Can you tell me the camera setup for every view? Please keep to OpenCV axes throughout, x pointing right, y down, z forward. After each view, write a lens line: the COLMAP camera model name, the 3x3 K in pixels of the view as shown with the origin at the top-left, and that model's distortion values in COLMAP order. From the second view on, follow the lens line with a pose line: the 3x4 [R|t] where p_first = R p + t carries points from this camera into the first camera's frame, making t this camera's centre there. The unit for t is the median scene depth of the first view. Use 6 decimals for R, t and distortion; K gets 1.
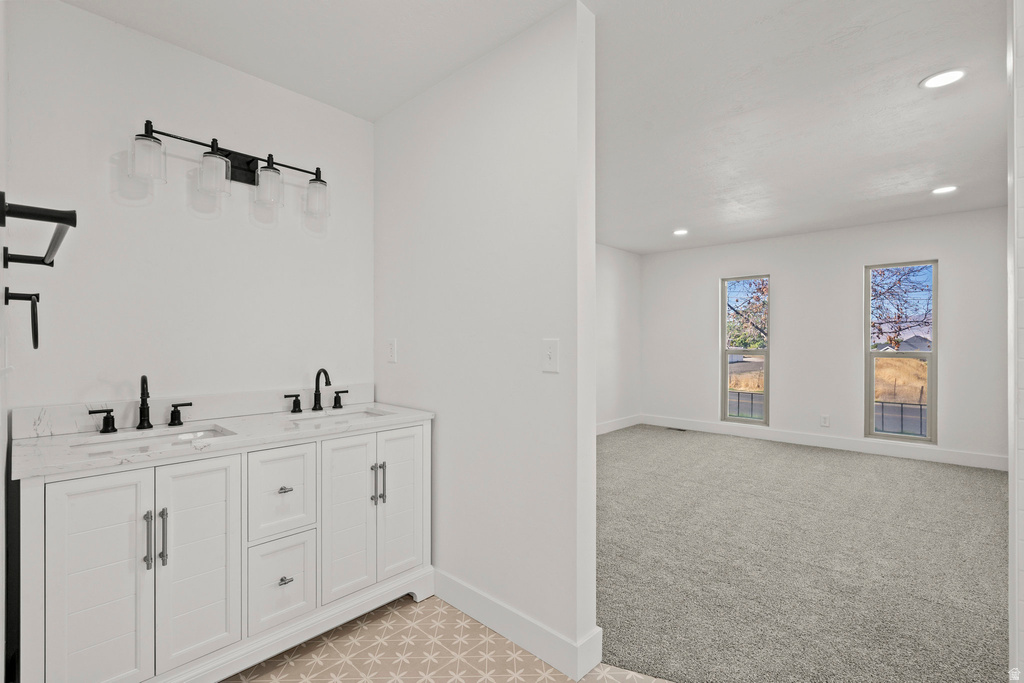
lens RADIAL K [[471.2, 0, 512.6], [0, 471.2, 340.6], [0, 0, 1]] dist [-0.011853, 0.000853]
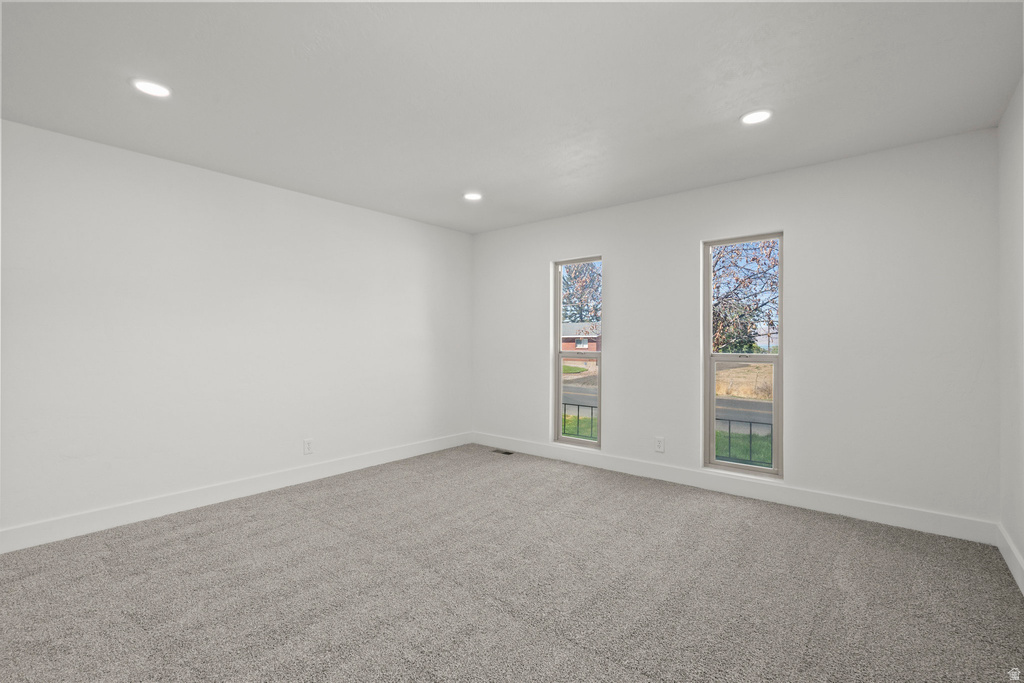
lens RADIAL K [[471.2, 0, 511.1], [0, 471.2, 341.5], [0, 0, 1]] dist [-0.011853, 0.000853]
pose [[0.997803, 0.002435, 0.066200, 0.386904], [-0.002421, 0.999997, -0.000301, 0.002674], [-0.066200, 0.000140, 0.997806, 0.254188]]
